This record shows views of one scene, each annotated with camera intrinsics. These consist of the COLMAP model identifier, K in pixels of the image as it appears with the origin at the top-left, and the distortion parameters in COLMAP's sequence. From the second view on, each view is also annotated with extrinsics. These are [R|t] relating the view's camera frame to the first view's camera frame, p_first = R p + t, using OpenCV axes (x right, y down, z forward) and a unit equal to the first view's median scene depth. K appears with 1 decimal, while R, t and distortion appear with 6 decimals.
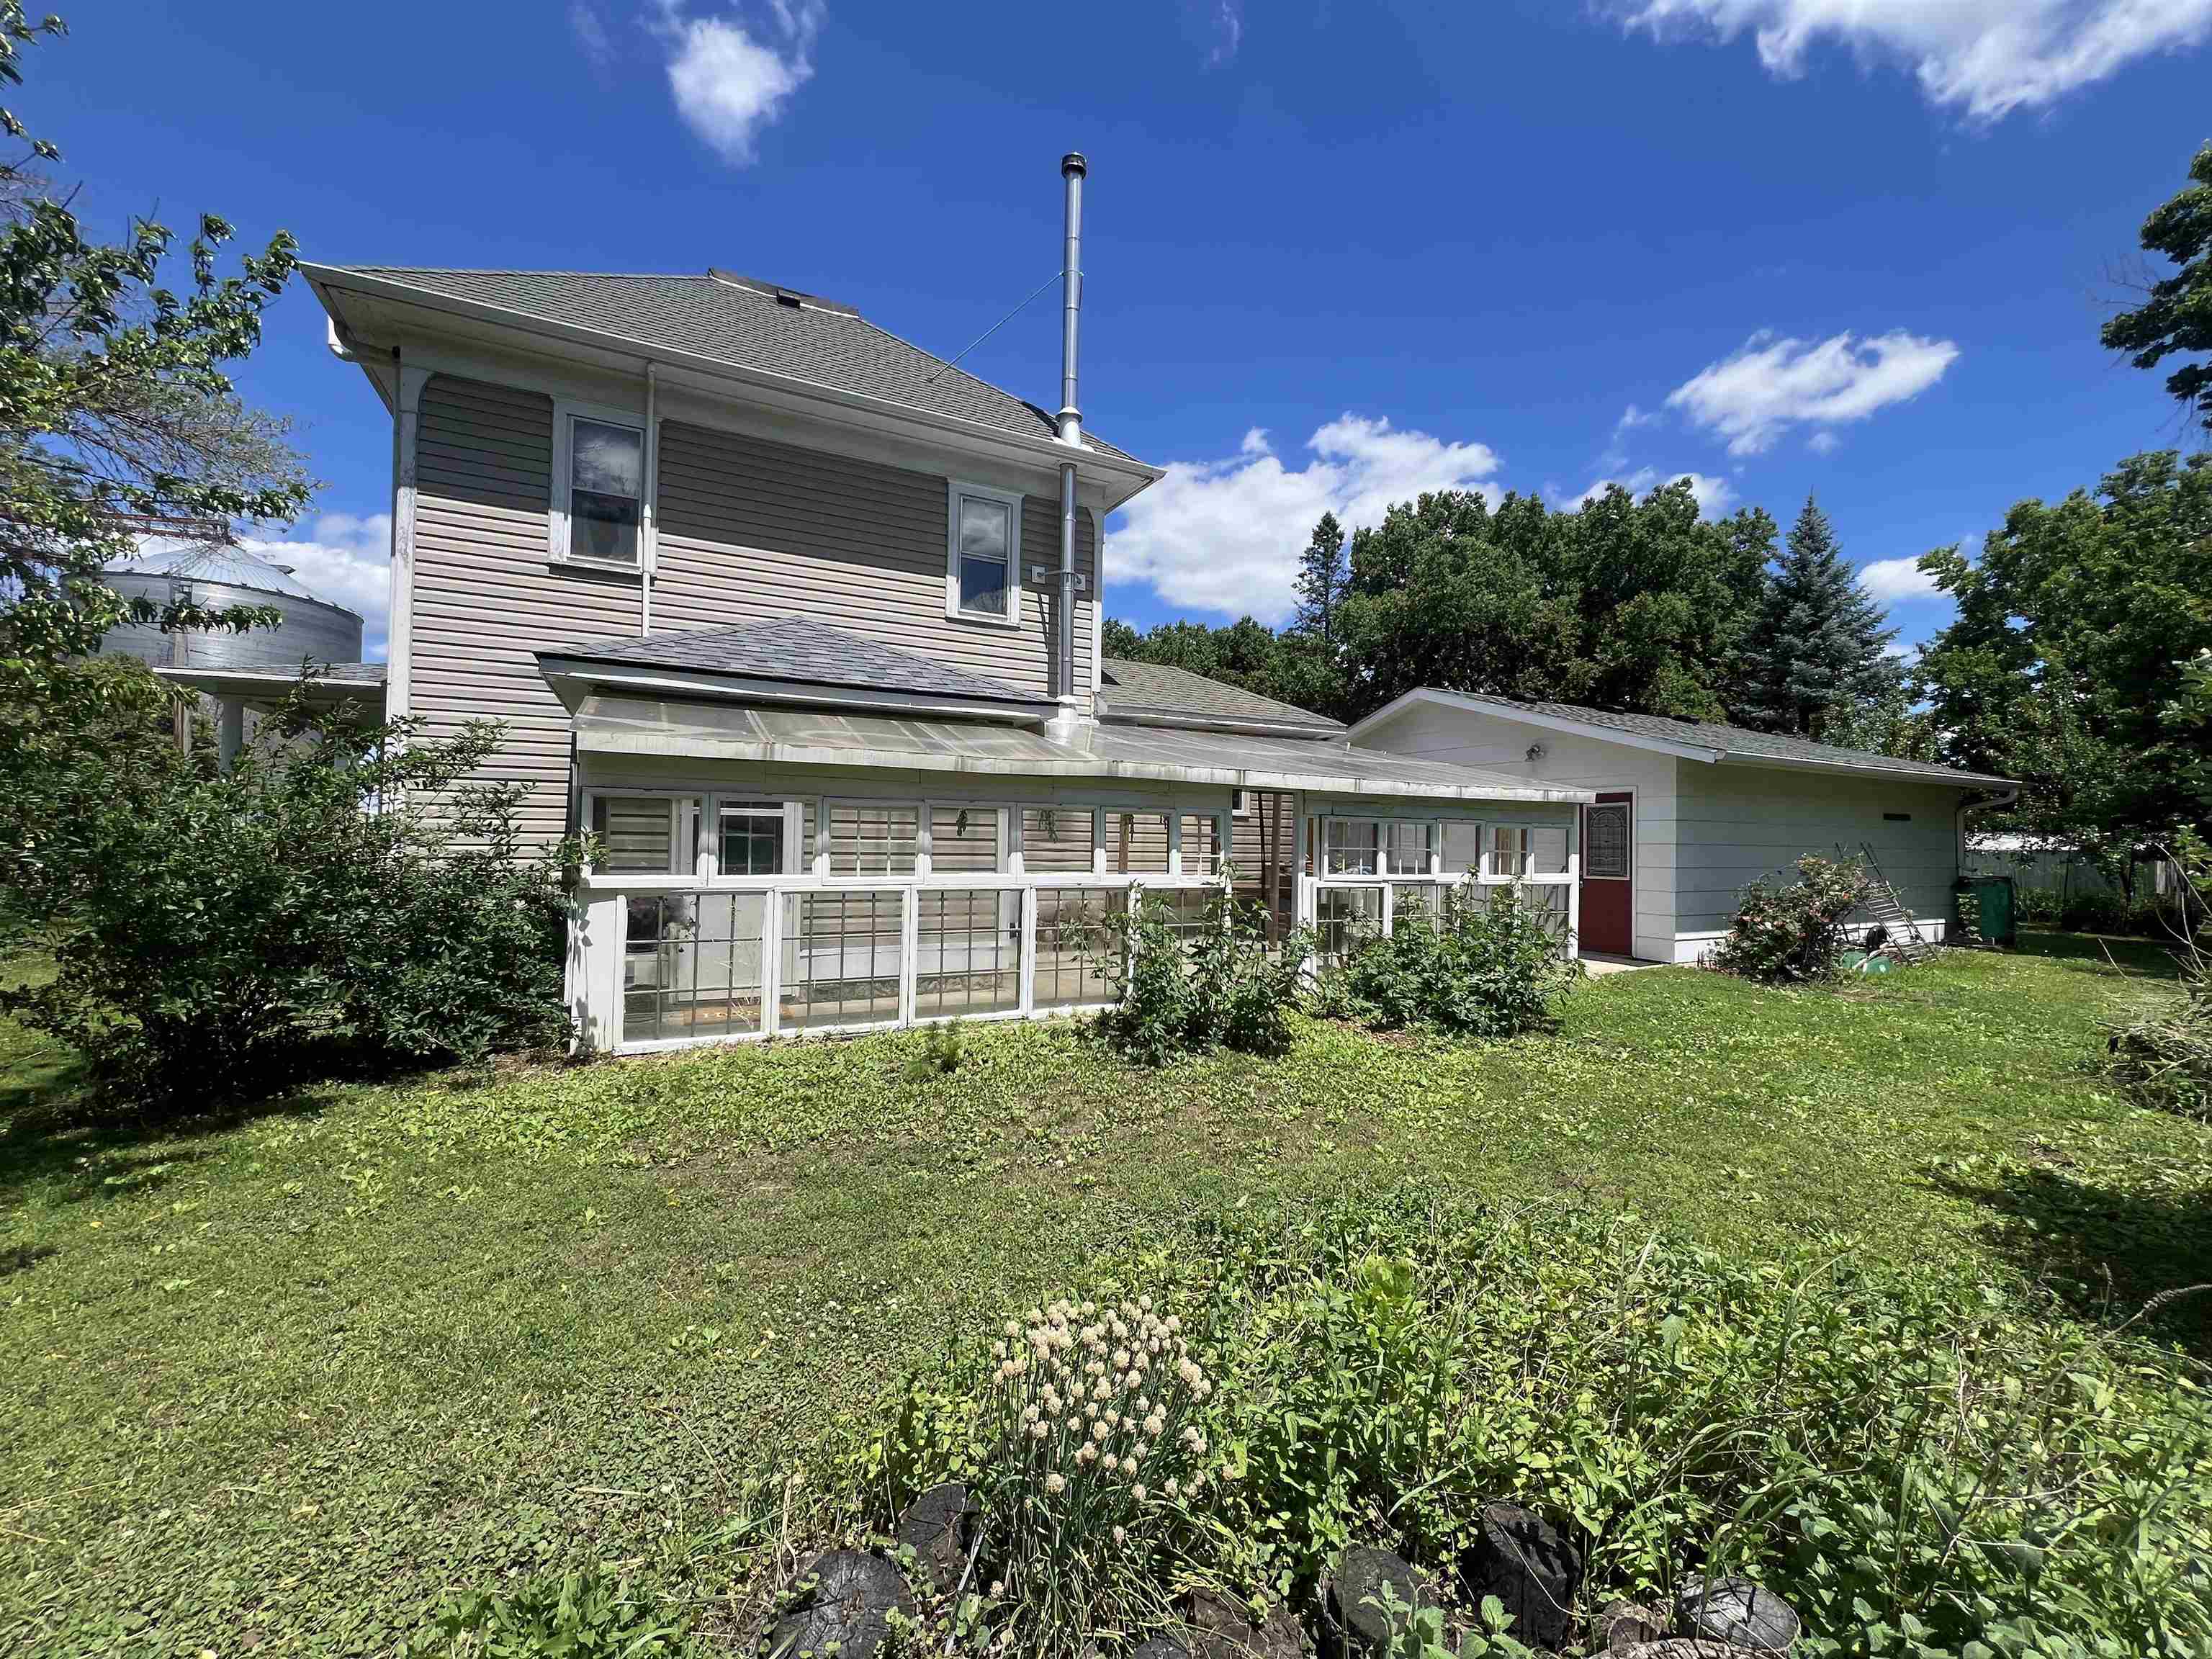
lens RADIAL K [[885.3, 0, 1106.0], [0, 885.3, 829.5], [0, 0, 1]] dist [-0.000907, 0.000273]
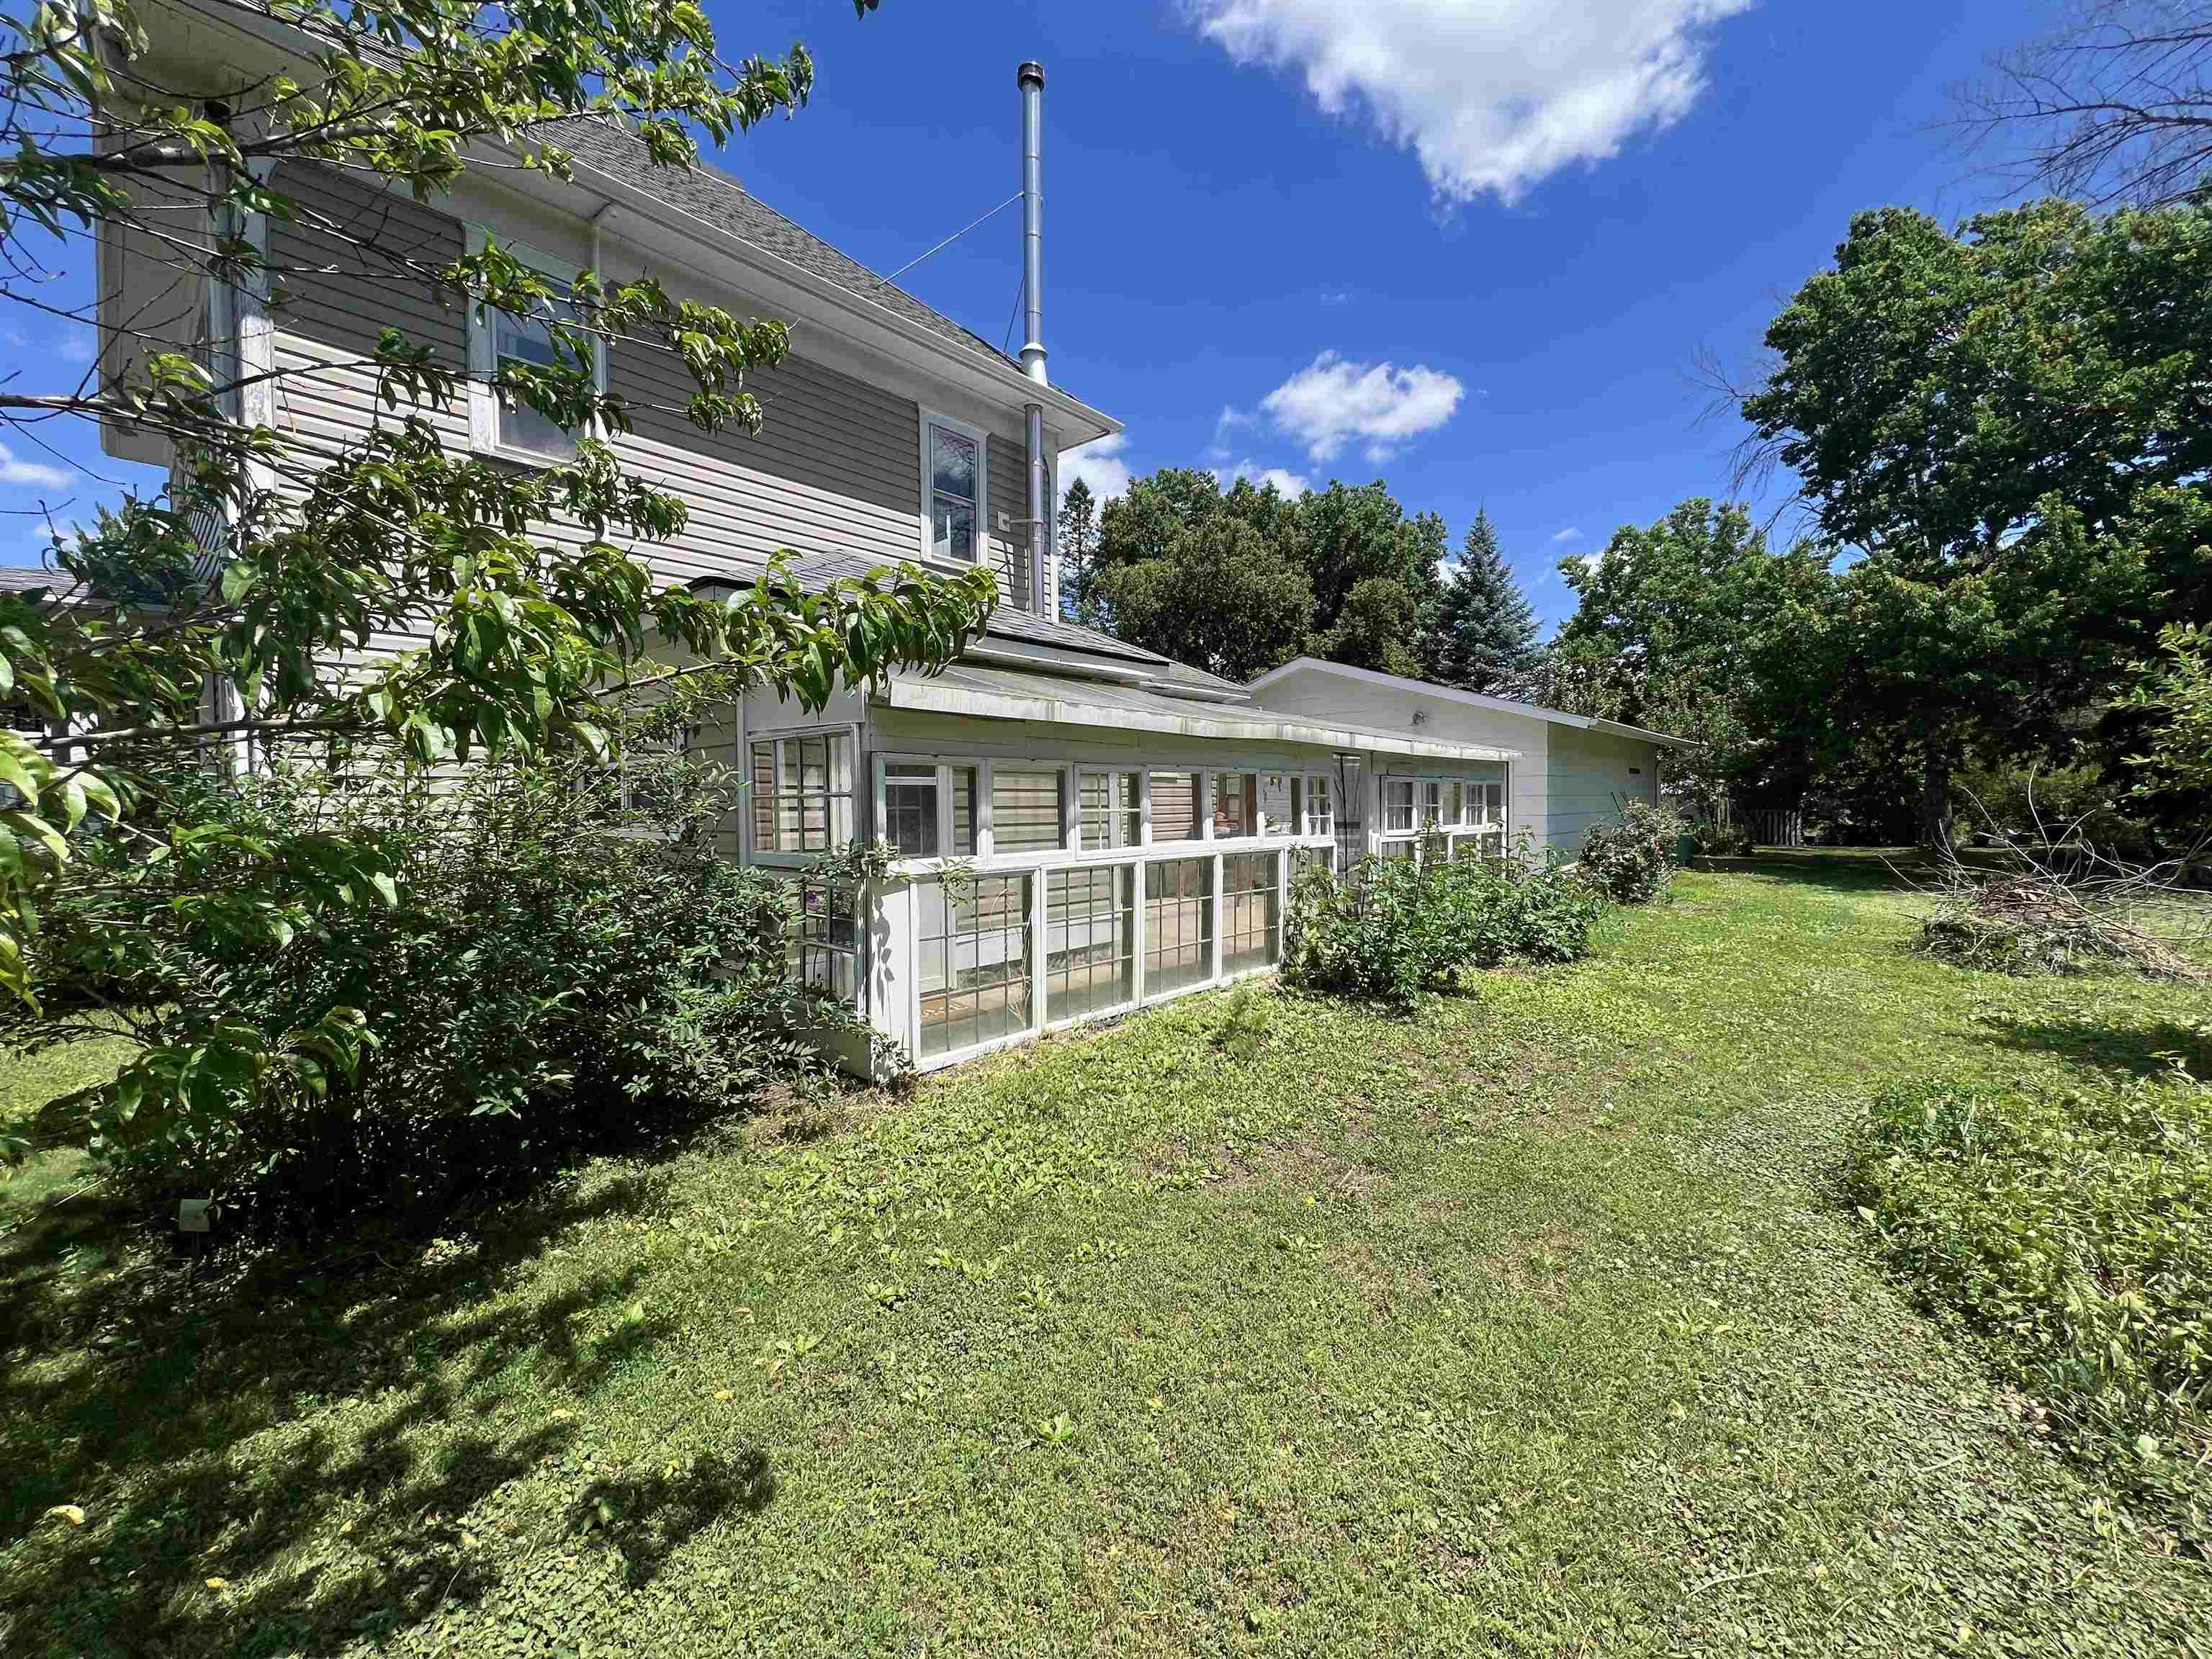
lens RADIAL K [[885.3, 0, 1106.0], [0, 885.3, 829.5], [0, 0, 1]] dist [-0.000907, 0.000273]
pose [[0.933374, -0.035686, 0.357128, -0.323662], [0.019925, 0.998662, 0.047715, -0.005981], [-0.358353, -0.037420, 0.932836, 0.078590]]
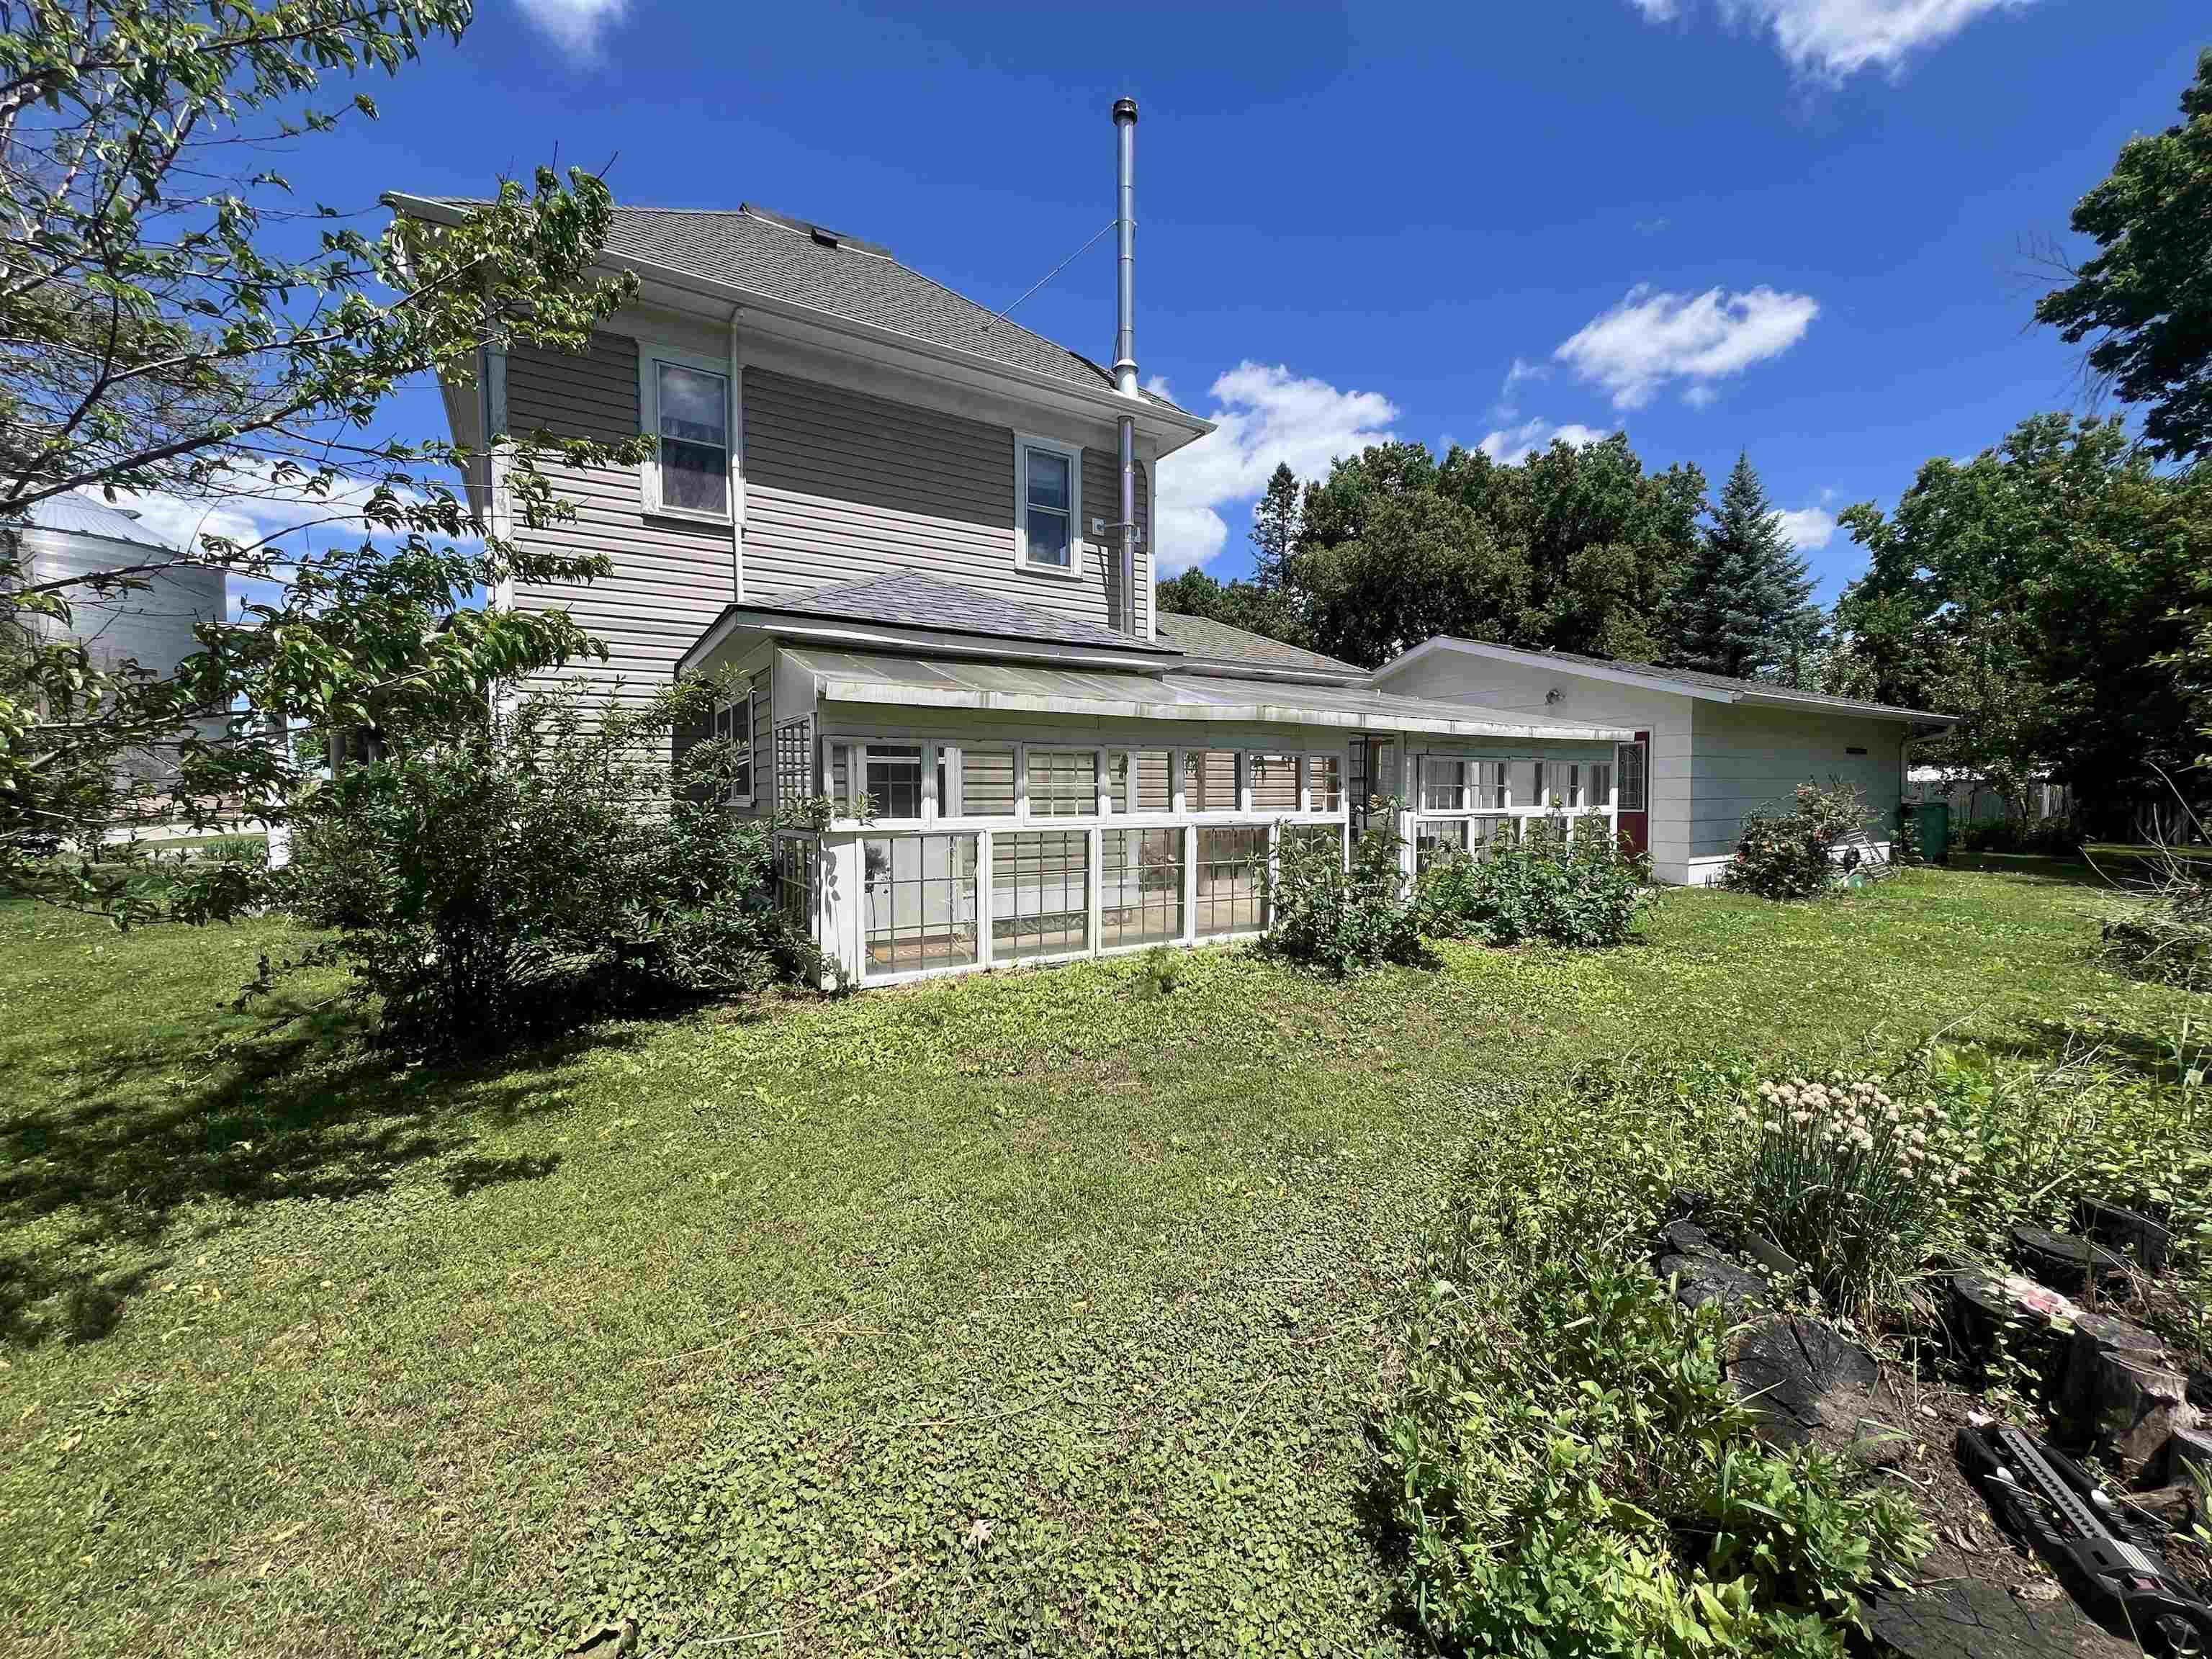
lens RADIAL K [[886.9, 0, 1103.2], [0, 886.9, 830.4], [0, 0, 1]] dist [-0.001820, -0.000116]
pose [[0.996035, -0.025140, 0.085338, -0.167868], [0.020564, 0.998325, 0.054083, 0.006568], [-0.086555, -0.052113, 0.994883, -0.036435]]
